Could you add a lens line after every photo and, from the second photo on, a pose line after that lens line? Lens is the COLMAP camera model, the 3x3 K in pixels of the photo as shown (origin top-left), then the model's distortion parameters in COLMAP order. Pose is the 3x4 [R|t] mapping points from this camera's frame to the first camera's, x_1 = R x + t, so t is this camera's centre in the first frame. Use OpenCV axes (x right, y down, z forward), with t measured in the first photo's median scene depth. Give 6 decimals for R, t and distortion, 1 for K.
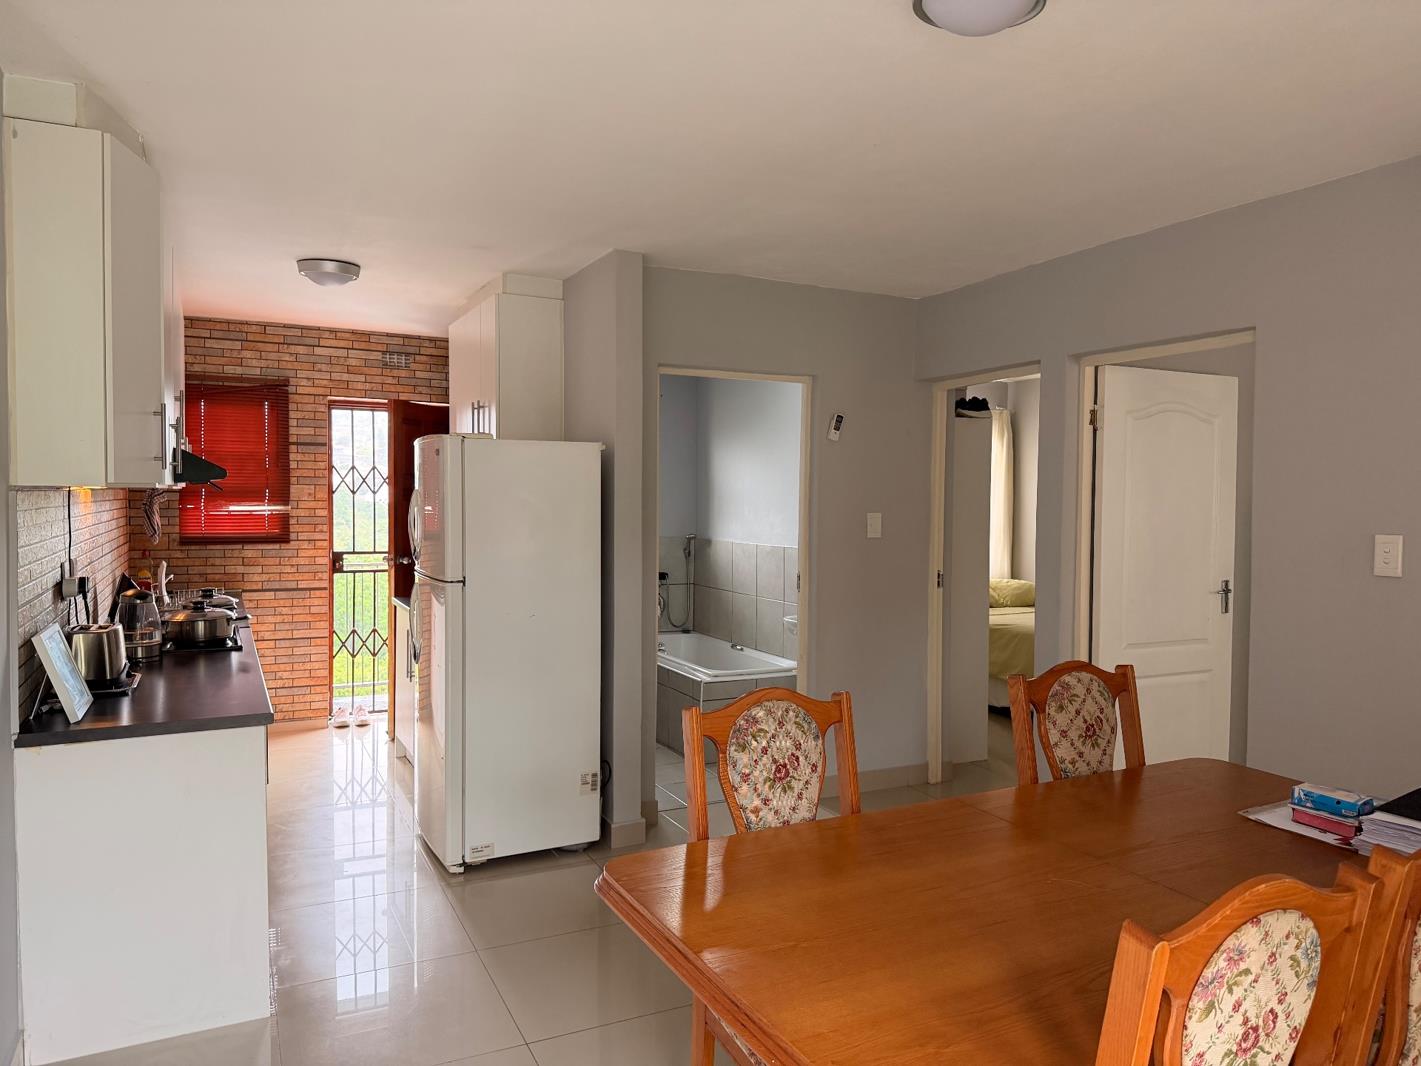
lens RADIAL K [[1004.2, 0, 698.8], [0, 1004.2, 519.7], [0, 0, 1]] dist [0.066587, -0.083621]
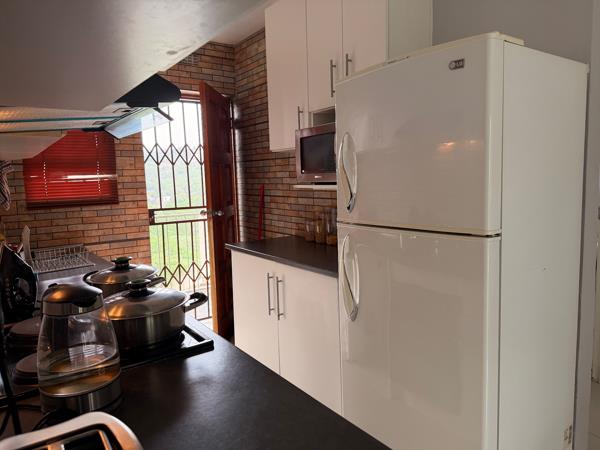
lens RADIAL K [[424.0, 0, 293.6], [0, 424.0, 219.9], [0, 0, 1]] dist [0.066587, -0.083621]
pose [[0.985654, -0.057579, 0.158654, -0.278083], [0.045576, 0.995889, 0.078284, 0.011196], [-0.162510, -0.069930, 0.984226, 0.446418]]
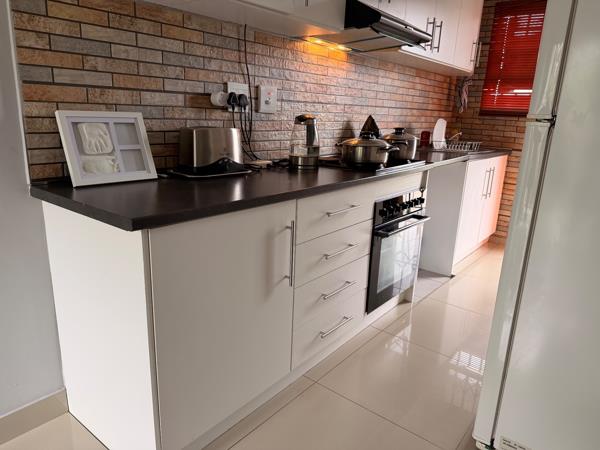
lens RADIAL K [[424.0, 0, 299.7], [0, 424.0, 228.2], [0, 0, 1]] dist [0.066587, -0.083621]
pose [[0.422909, 0.252846, -0.870182, -0.003447], [-0.069172, 0.966489, 0.247212, 0.047240], [0.903528, -0.044356, 0.426227, 0.439384]]
